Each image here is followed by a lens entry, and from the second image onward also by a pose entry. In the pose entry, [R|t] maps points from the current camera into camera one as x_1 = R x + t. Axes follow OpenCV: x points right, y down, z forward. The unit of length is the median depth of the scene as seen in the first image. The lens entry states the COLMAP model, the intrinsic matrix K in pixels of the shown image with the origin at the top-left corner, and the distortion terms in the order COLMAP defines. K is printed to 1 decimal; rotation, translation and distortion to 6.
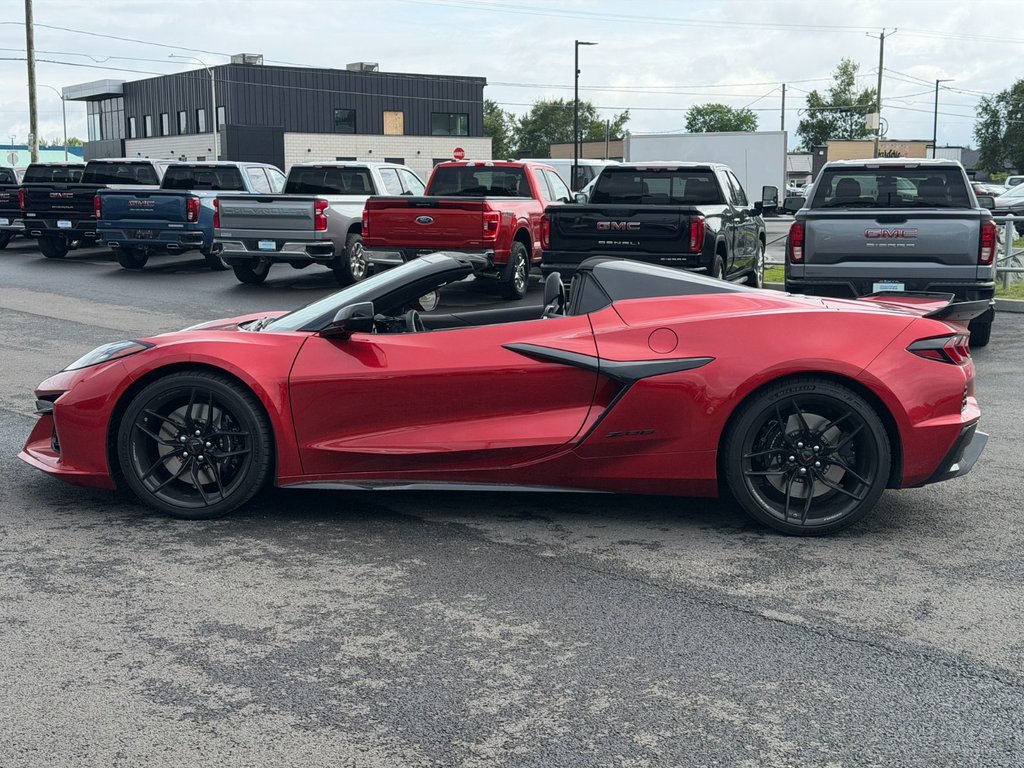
lens RADIAL K [[1421.2, 0, 512.0], [0, 1421.2, 384.0], [0, 0, 1]] dist [0.164451, -0.284959]
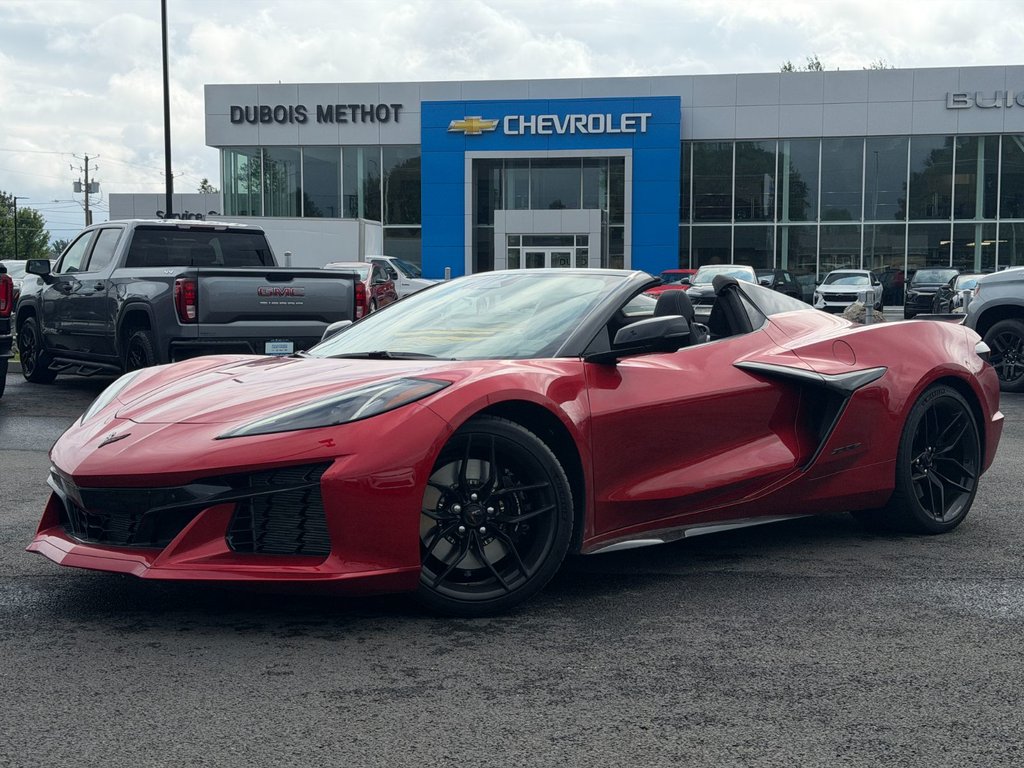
lens RADIAL K [[1421.2, 0, 512.0], [0, 1421.2, 384.0], [0, 0, 1]] dist [0.164451, -0.284959]
pose [[0.671065, -0.041564, 0.740233, -0.582081], [0.090711, 0.995529, -0.026336, -0.002569], [-0.735829, 0.084821, 0.671835, 0.375030]]
